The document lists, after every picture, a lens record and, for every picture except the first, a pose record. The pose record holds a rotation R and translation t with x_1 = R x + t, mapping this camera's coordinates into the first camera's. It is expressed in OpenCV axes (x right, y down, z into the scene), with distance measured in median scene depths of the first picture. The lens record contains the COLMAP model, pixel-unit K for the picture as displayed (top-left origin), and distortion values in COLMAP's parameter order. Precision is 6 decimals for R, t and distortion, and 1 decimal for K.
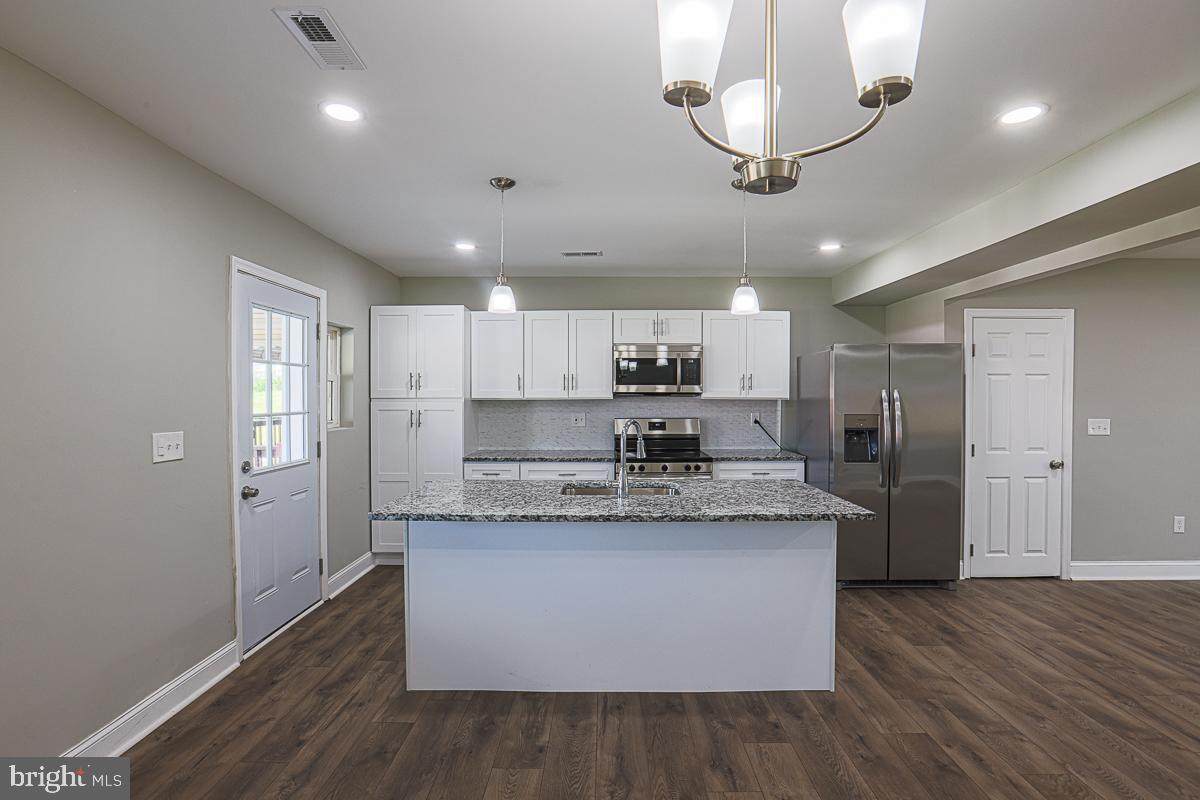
lens RADIAL K [[550.0, 0, 598.6], [0, 550.0, 396.0], [0, 0, 1]] dist [-0.061120, 0.023665]
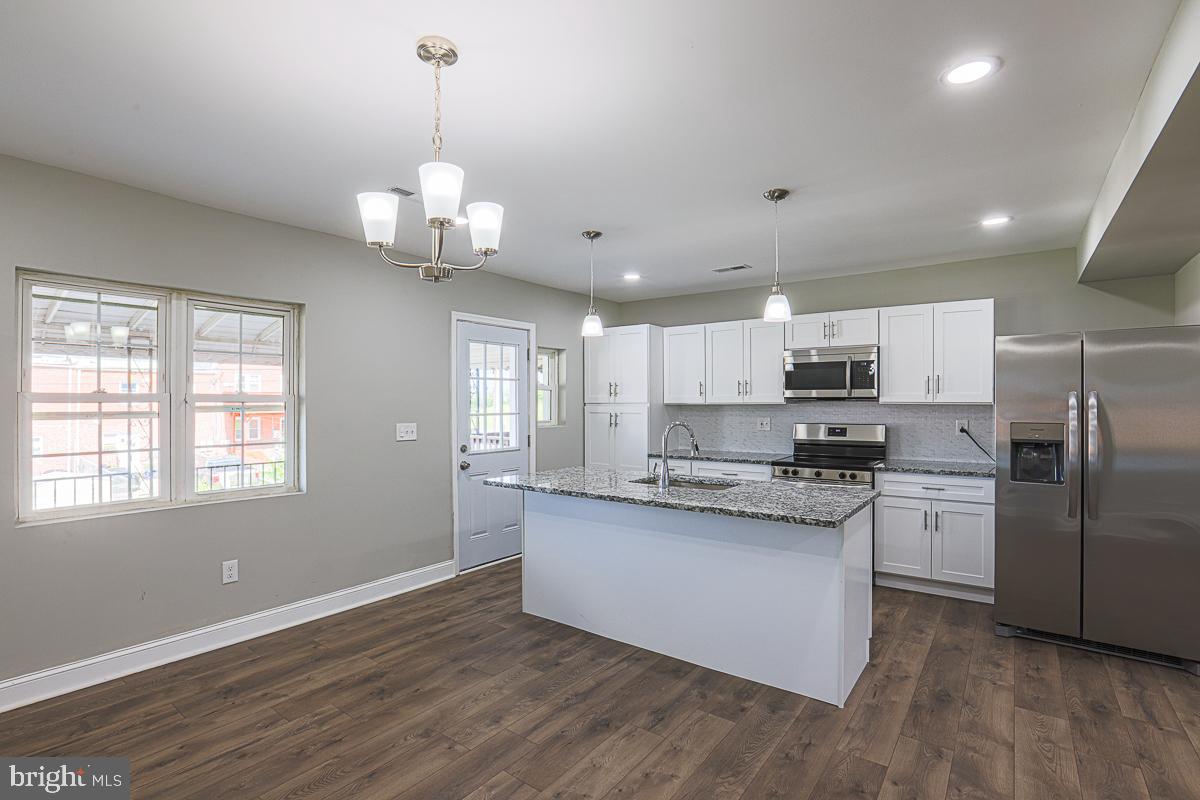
lens RADIAL K [[557.2, 0, 605.1], [0, 557.2, 398.9], [0, 0, 1]] dist [-0.062384, 0.026559]
pose [[0.809023, -0.005009, -0.587756, 0.414089], [0.002505, 0.999984, -0.005075, 0.000749], [0.587772, 0.002633, 0.809022, -0.022546]]
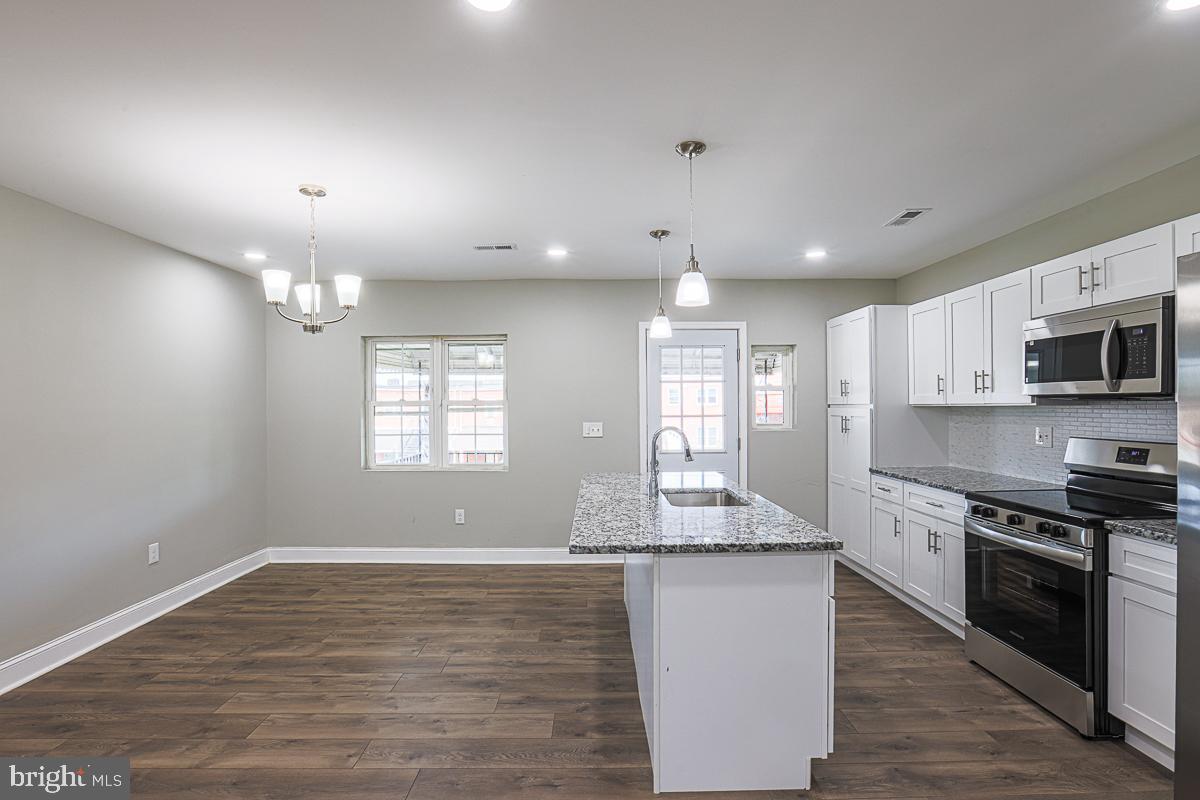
lens RADIAL K [[565.5, 0, 600.0], [0, 565.5, 400.0], [0, 0, 1]] dist [-0.054996, 0.021743]
pose [[0.022842, -0.008599, -0.999702, 0.755482], [0.007923, 0.999933, -0.008420, 0.000767], [0.999708, -0.007728, 0.022908, 0.562530]]
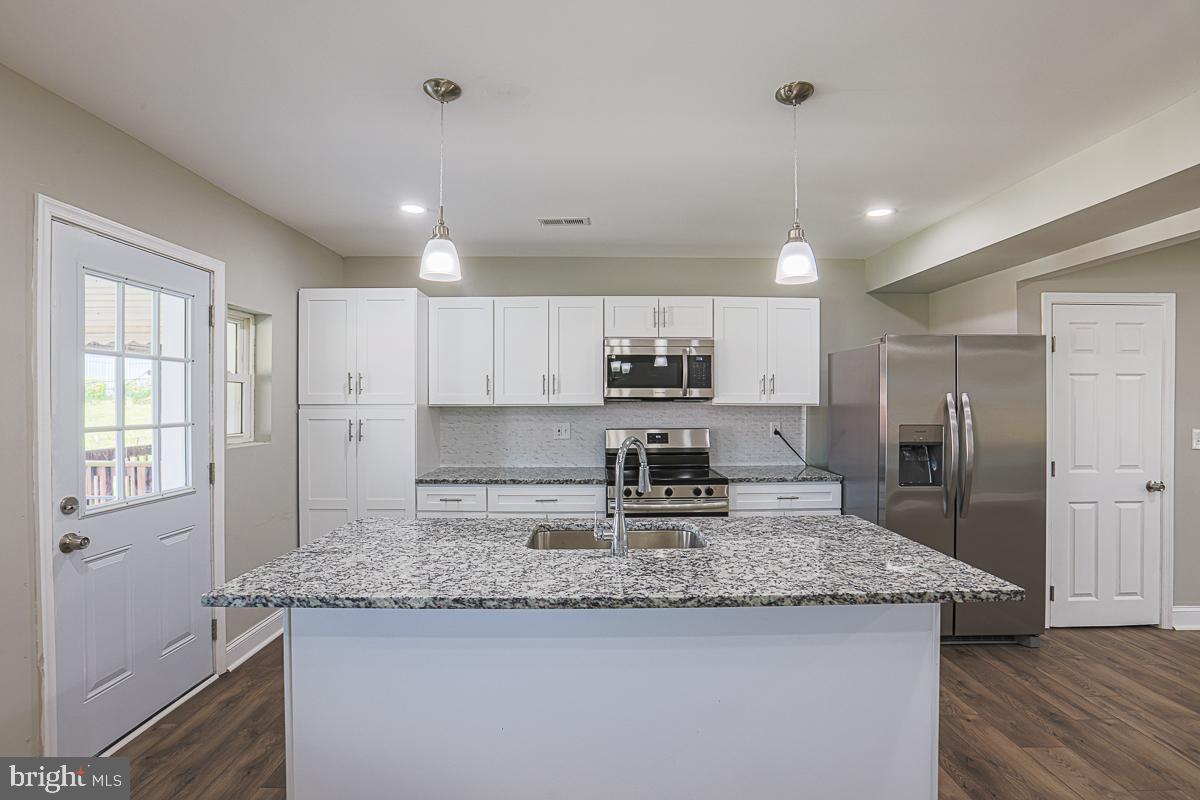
lens RADIAL K [[552.3, 0, 602.2], [0, 552.3, 401.8], [0, 0, 1]] dist [-0.060907, 0.023698]
pose [[0.999730, -0.000676, 0.023221, 0.005774], [0.000662, 1.000000, 0.000574, -0.000195], [-0.023221, -0.000558, 0.999730, 0.215592]]
